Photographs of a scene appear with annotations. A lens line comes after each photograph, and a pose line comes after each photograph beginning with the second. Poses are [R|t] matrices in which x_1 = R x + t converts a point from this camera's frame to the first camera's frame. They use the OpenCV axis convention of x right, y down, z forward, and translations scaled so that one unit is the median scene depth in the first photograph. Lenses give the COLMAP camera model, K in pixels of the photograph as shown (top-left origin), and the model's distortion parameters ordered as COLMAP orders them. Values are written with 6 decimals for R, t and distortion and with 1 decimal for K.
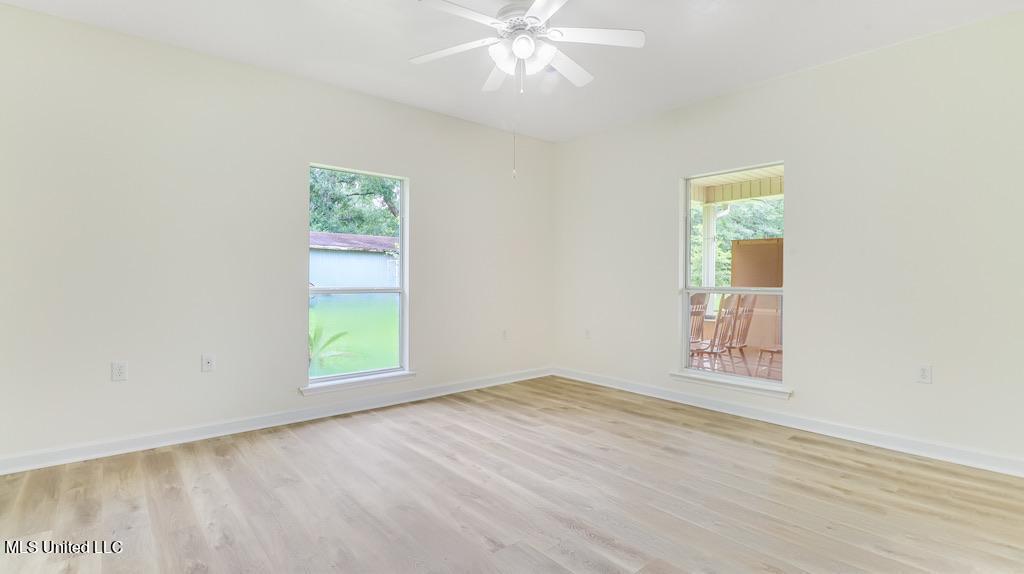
lens RADIAL K [[498.2, 0, 512.1], [0, 498.2, 284.5], [0, 0, 1]] dist [-0.011913, 0.000100]
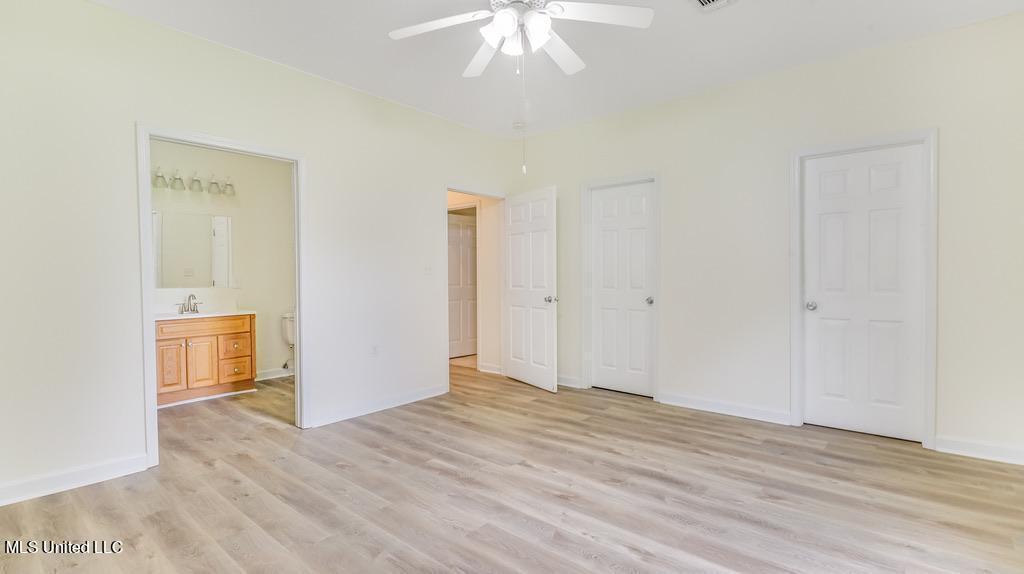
lens RADIAL K [[498.2, 0, 512.5], [0, 498.2, 284.5], [0, 0, 1]] dist [-0.011913, 0.000100]
pose [[-0.988845, 0.002456, -0.148928, 0.177901], [-0.002278, 0.999498, 0.031604, -0.031973], [0.148931, 0.031591, -0.988343, 2.001670]]
